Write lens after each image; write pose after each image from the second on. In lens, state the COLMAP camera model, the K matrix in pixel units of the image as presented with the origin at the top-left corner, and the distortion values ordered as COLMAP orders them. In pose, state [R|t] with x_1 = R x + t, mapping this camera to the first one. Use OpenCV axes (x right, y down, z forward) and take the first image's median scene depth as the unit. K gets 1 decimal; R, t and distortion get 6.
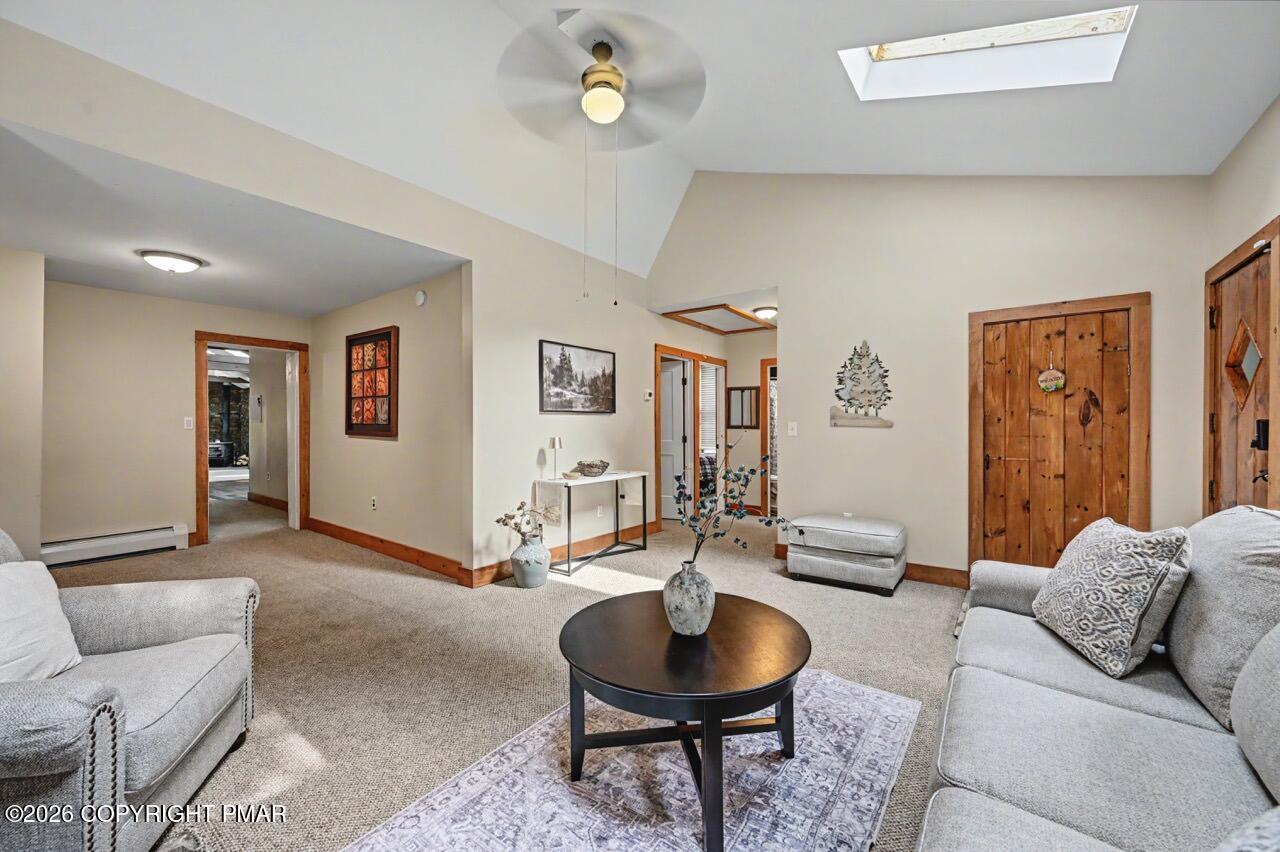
lens RADIAL K [[508.1, 0, 640.0], [0, 508.1, 426.0], [0, 0, 1]] dist [-0.002548, 0.000072]
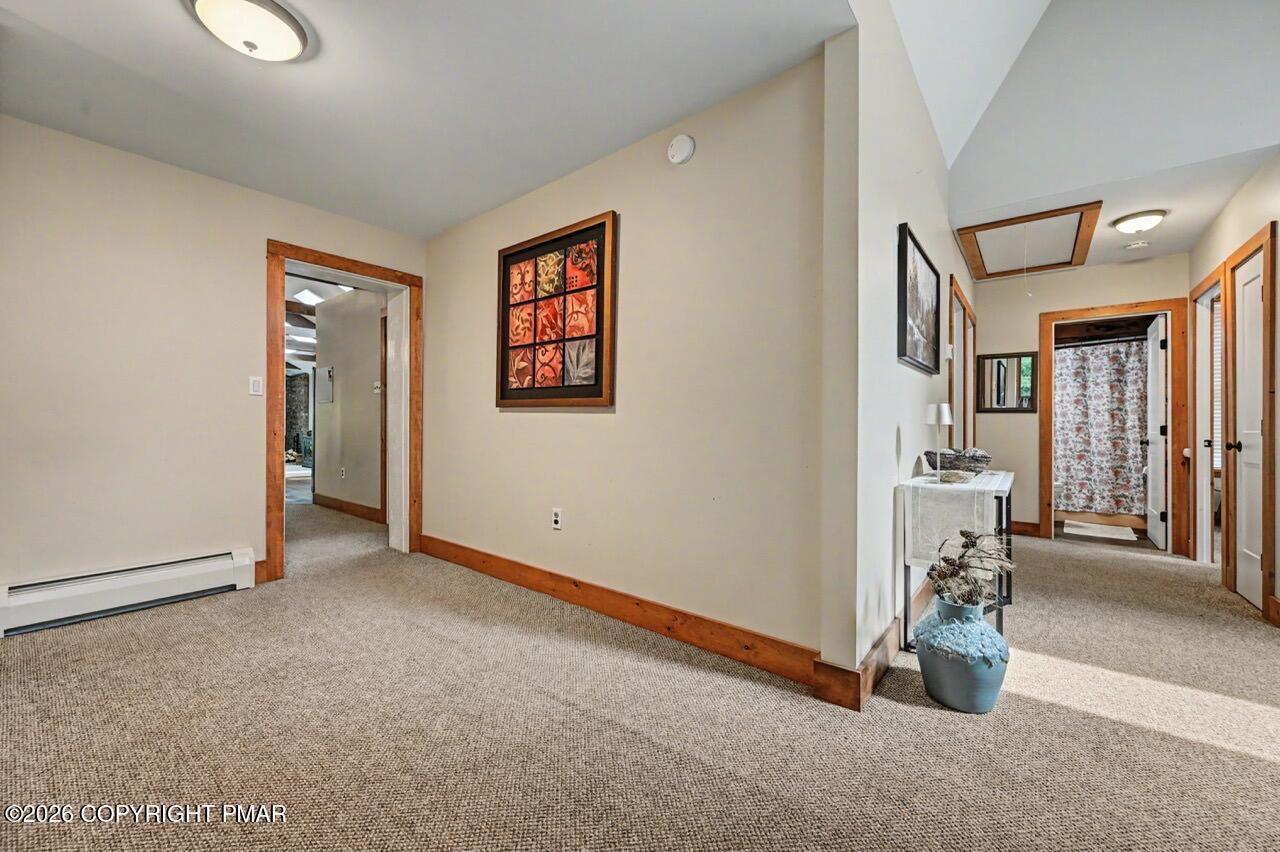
lens RADIAL K [[508.1, 0, 640.0], [0, 508.1, 426.0], [0, 0, 1]] dist [-0.002548, 0.000072]
pose [[0.999252, 0.007748, -0.037879, -0.395358], [-0.007898, 0.999962, -0.003811, 0.043303], [0.037848, 0.004107, 0.999275, 0.394971]]
